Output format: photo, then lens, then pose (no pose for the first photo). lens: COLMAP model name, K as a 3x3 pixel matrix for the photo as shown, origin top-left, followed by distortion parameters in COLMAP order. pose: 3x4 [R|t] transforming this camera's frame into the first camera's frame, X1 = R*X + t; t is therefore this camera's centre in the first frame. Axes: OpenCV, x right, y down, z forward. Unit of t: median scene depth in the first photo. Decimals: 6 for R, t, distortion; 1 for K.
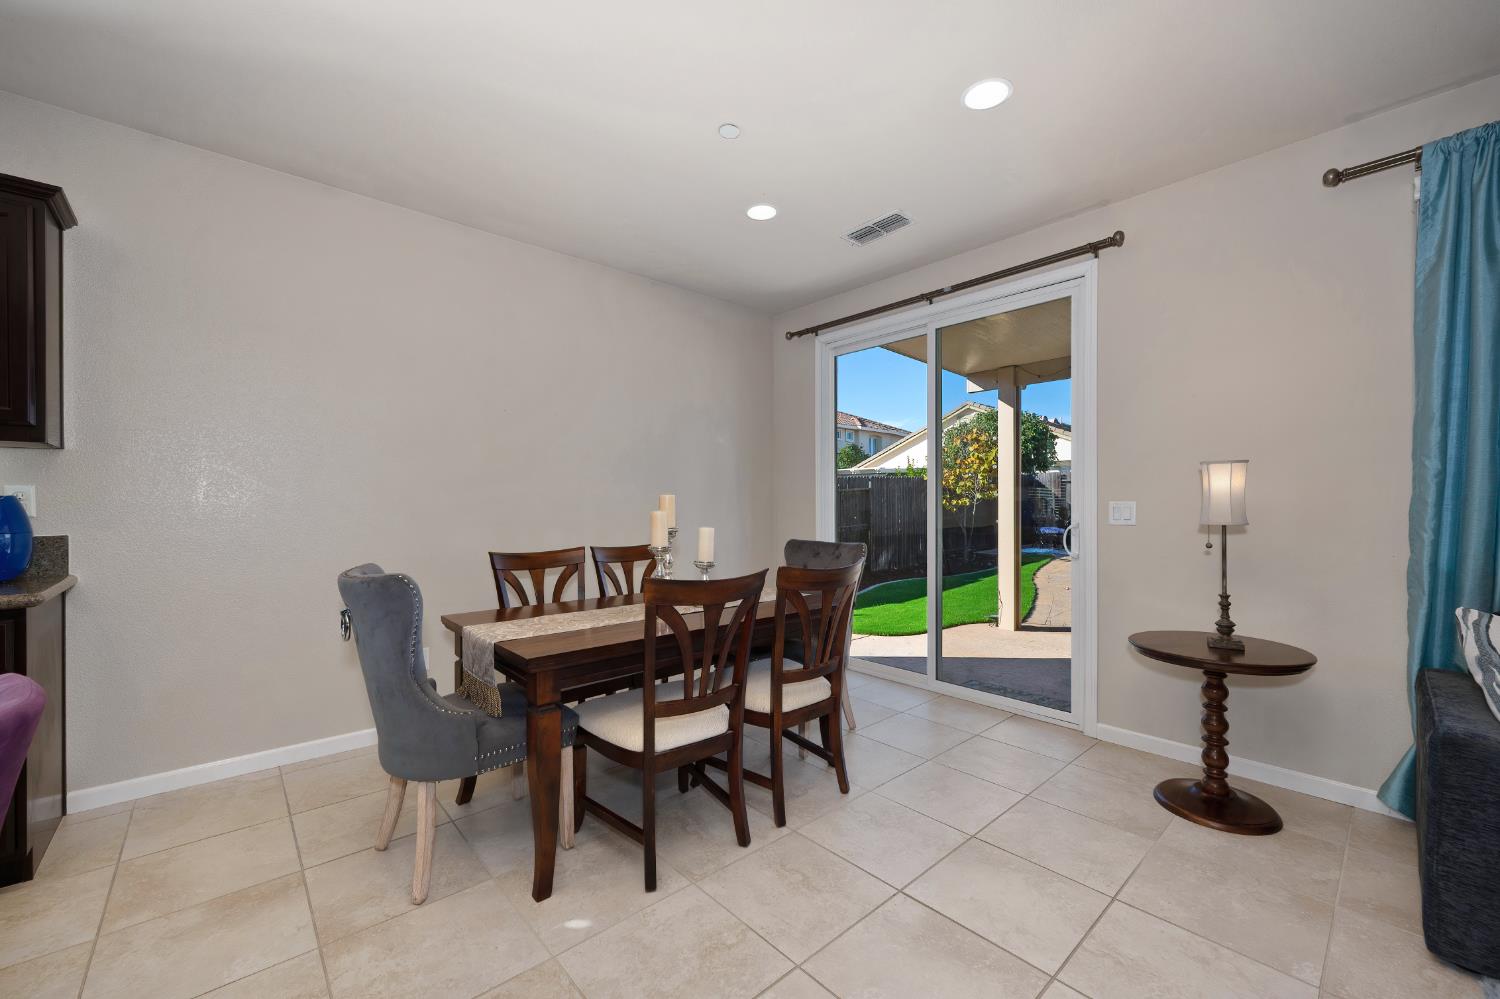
lens RADIAL K [[592.6, 0, 742.2], [0, 592.6, 498.6], [0, 0, 1]] dist [-0.001611, -0.000121]
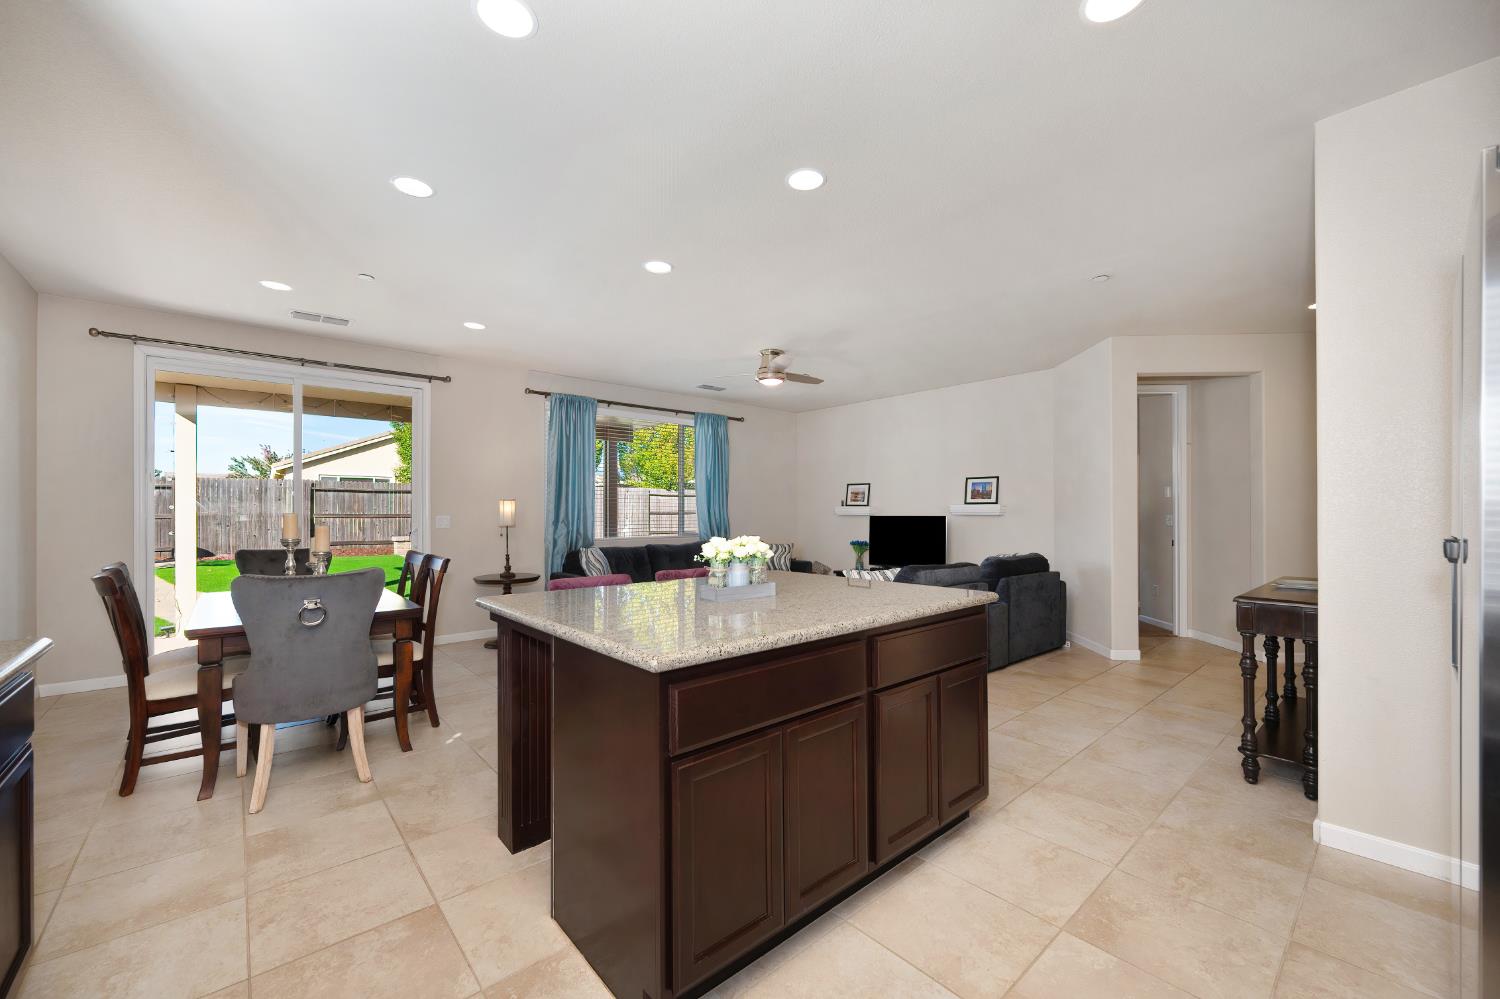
lens RADIAL K [[590.4, 0, 757.1], [0, 590.4, 509.8], [0, 0, 1]] dist [-0.002686, -0.000186]
pose [[-0.000186, 0.002669, 0.999996, -1.564114], [-0.001072, 0.999996, -0.002670, -0.013568], [-0.999999, -0.001072, -0.000183, -0.006276]]
